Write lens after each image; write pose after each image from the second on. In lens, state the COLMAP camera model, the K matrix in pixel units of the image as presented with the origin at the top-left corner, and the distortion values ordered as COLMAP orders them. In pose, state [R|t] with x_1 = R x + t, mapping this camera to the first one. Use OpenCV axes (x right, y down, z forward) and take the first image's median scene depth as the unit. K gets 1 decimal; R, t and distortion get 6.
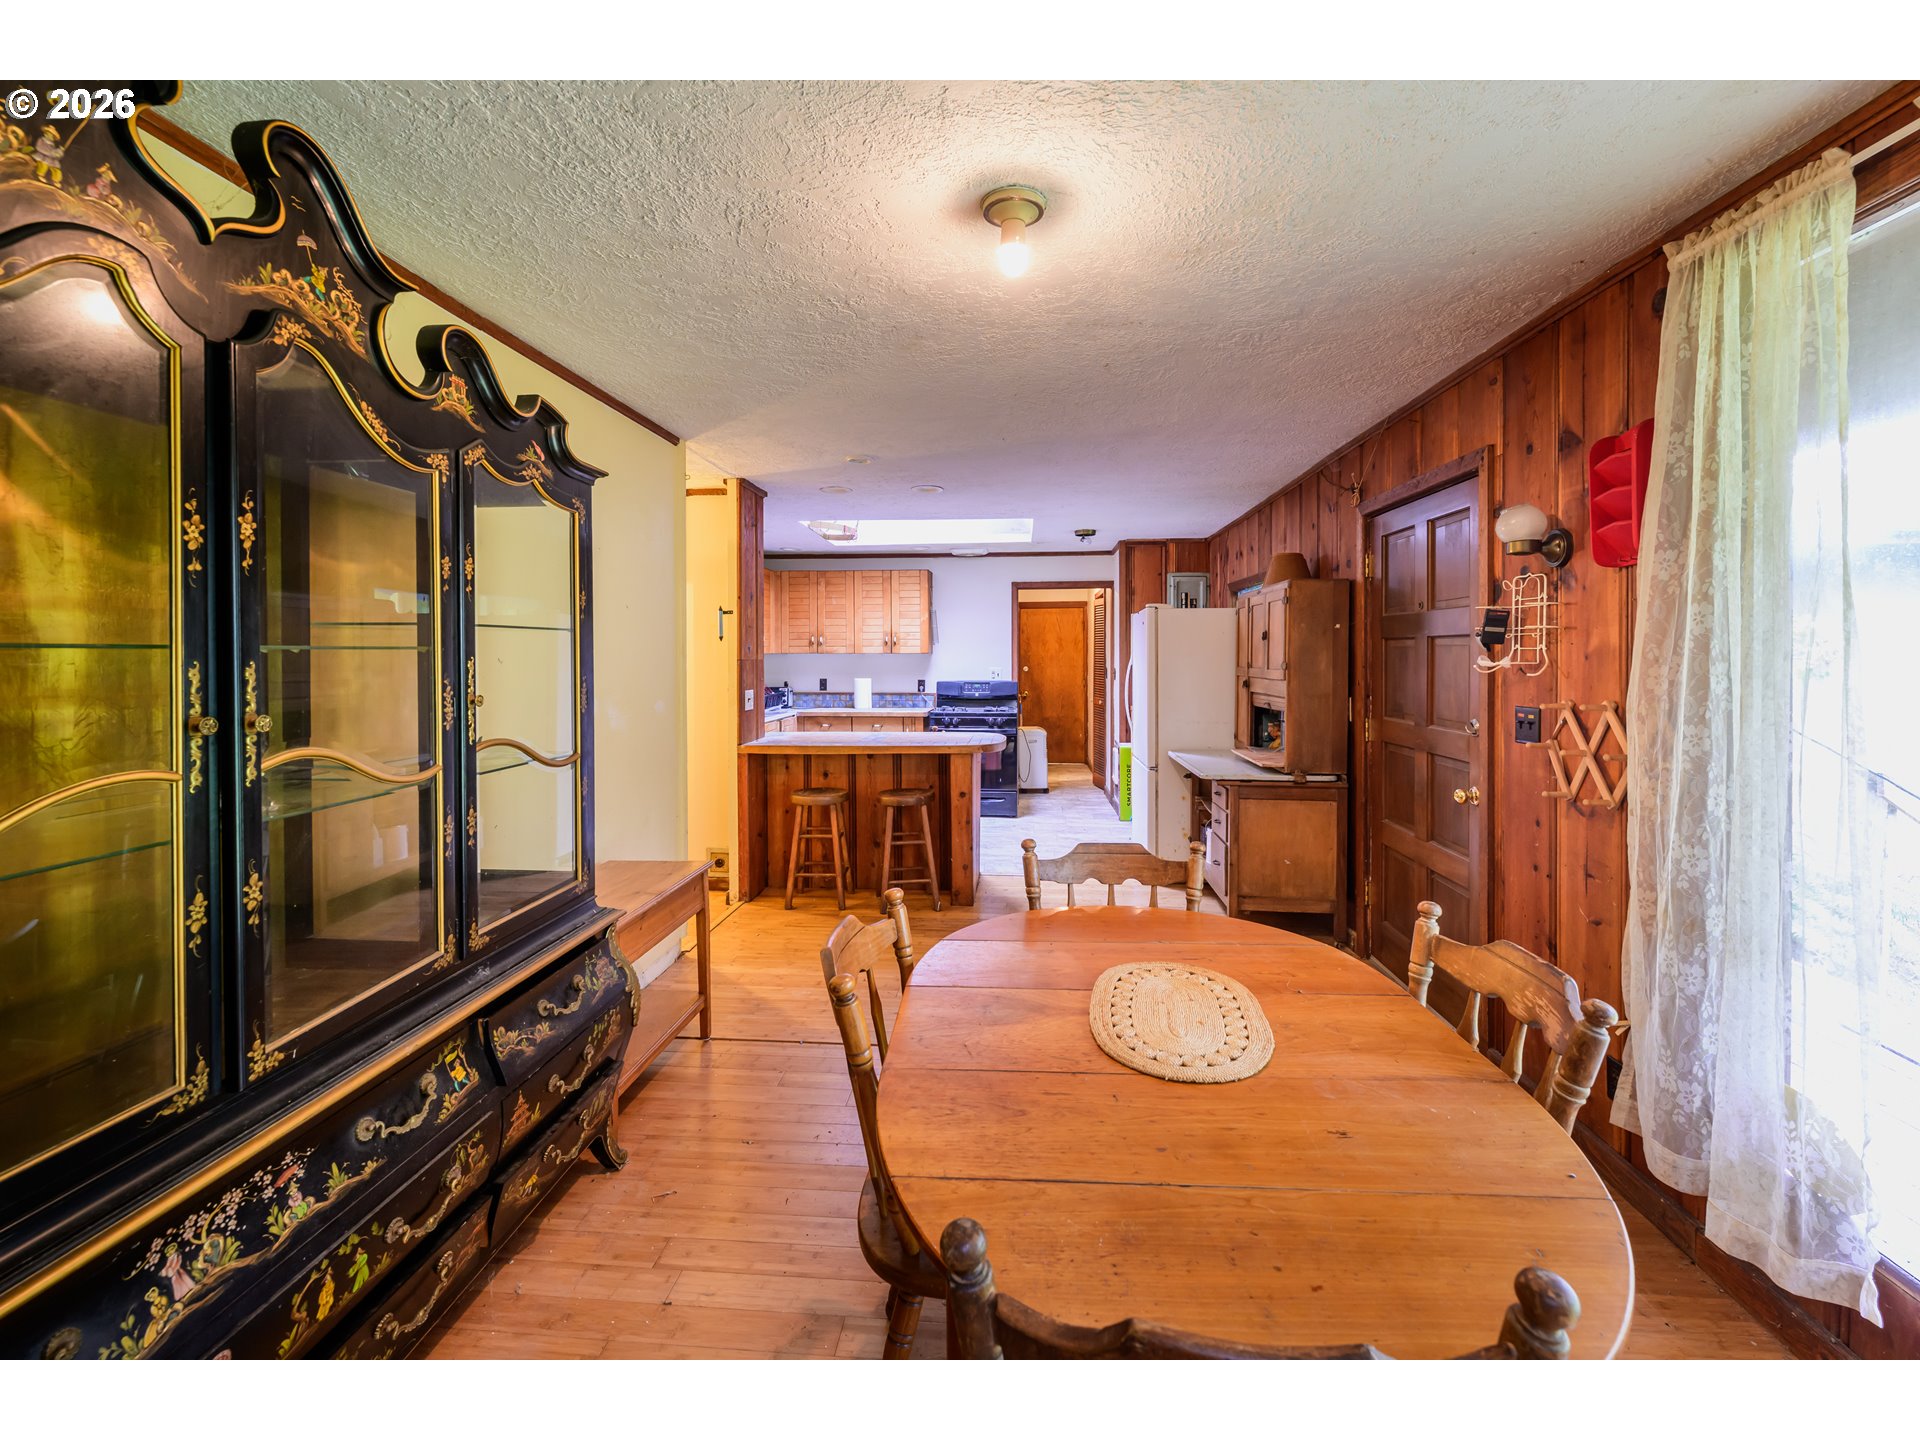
lens RADIAL K [[792.2, 0, 966.2], [0, 792.2, 679.3], [0, 0, 1]] dist [0.000374, -0.000250]
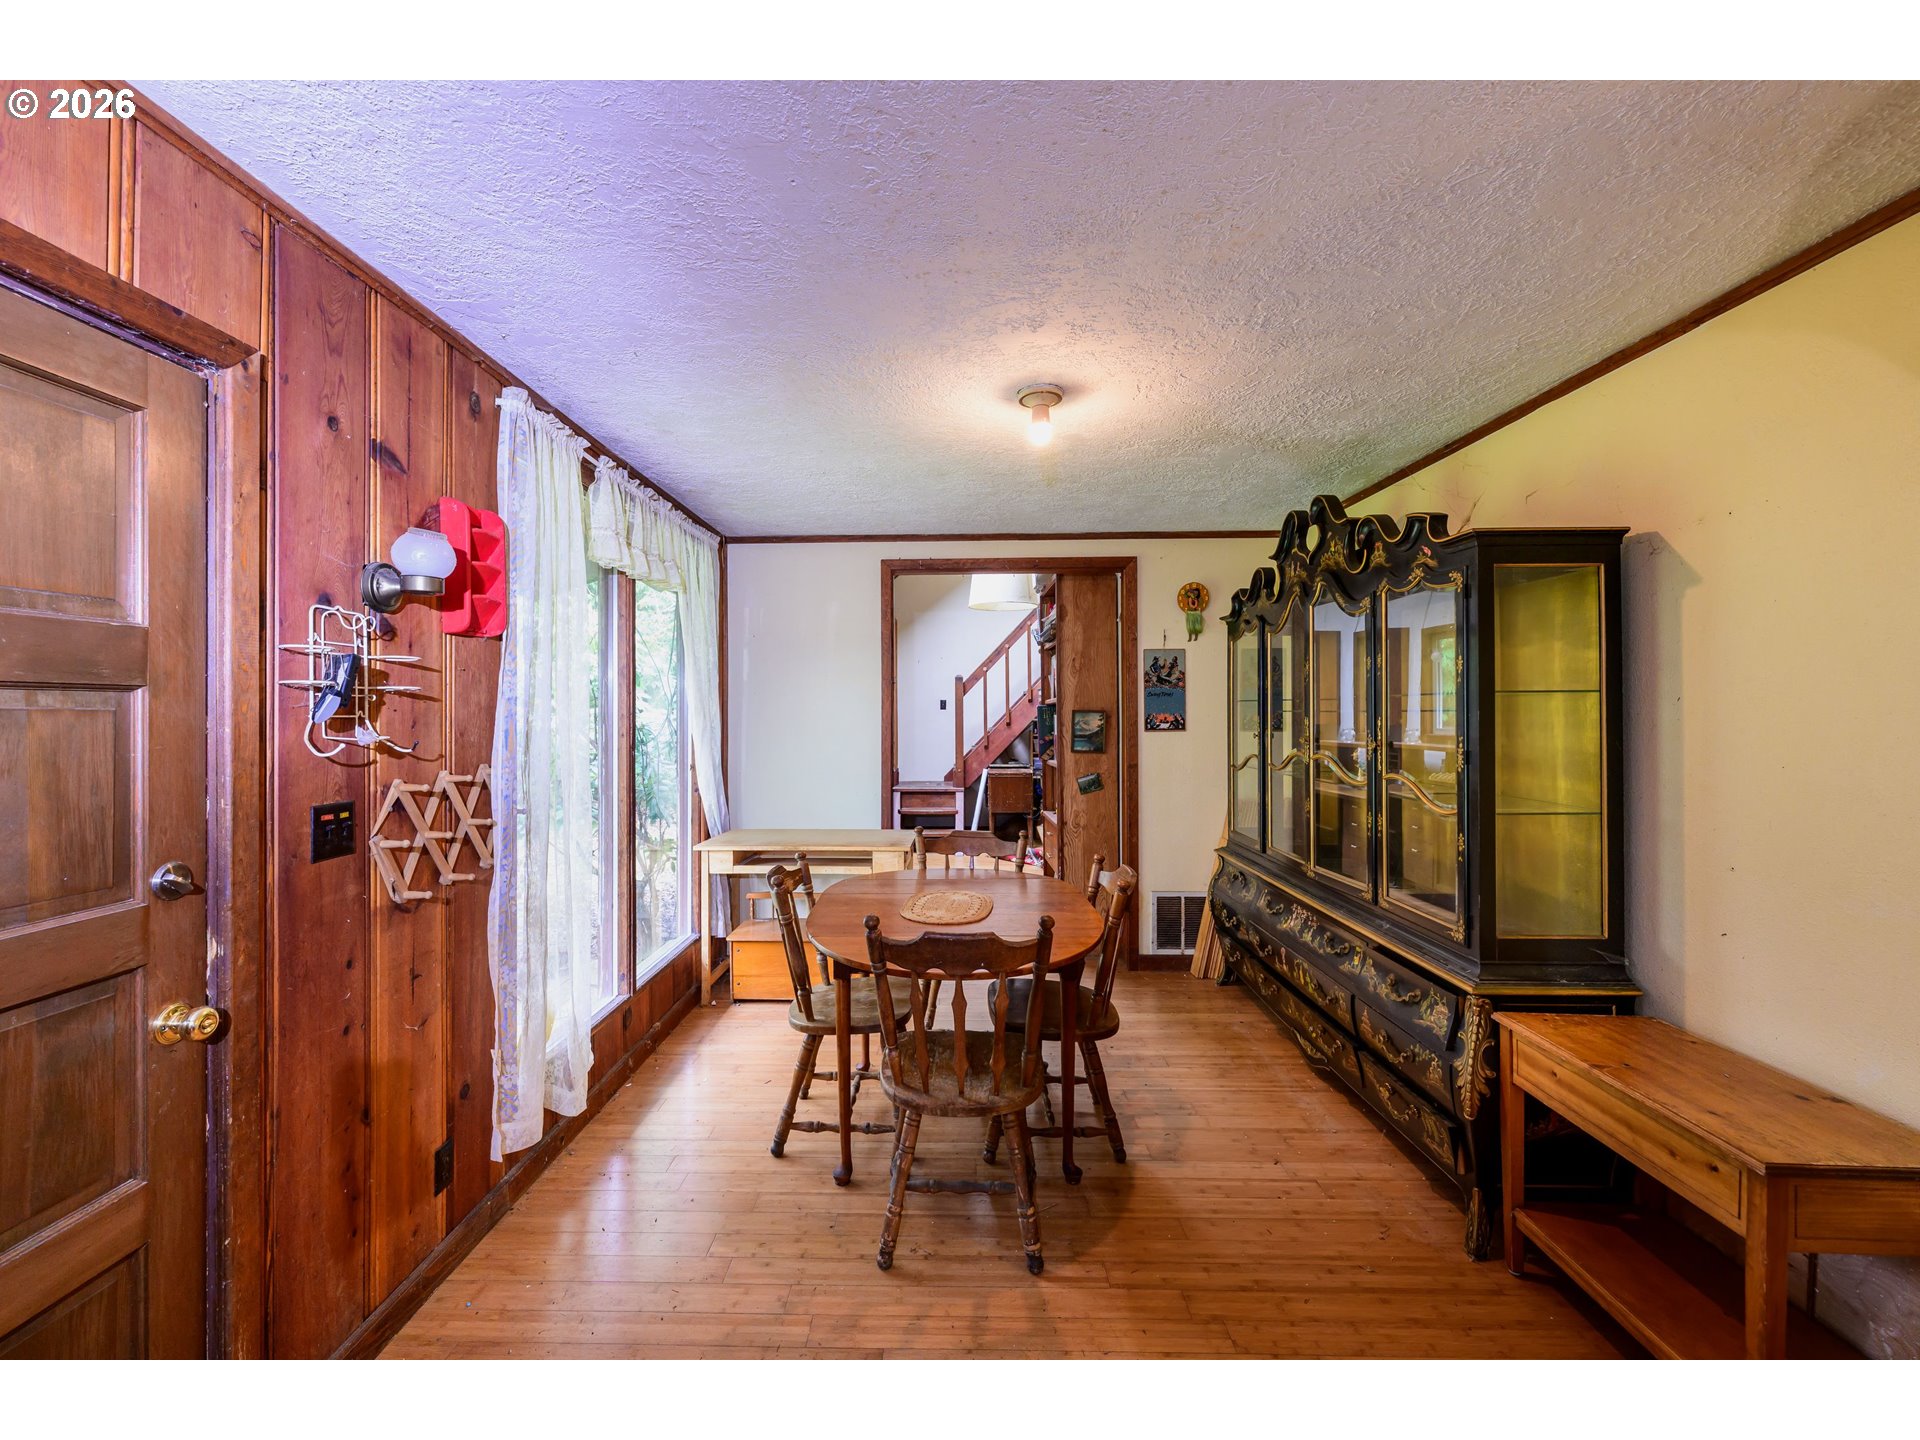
lens RADIAL K [[783.9, 0, 960.0], [0, 783.9, 720.0], [0, 0, 1]] dist [0.000366, -0.000046]
pose [[-0.996029, 0.008000, -0.088665, 0.240941], [0.004194, 0.999065, 0.043034, -0.063689], [0.088926, 0.042491, -0.995131, 1.744026]]
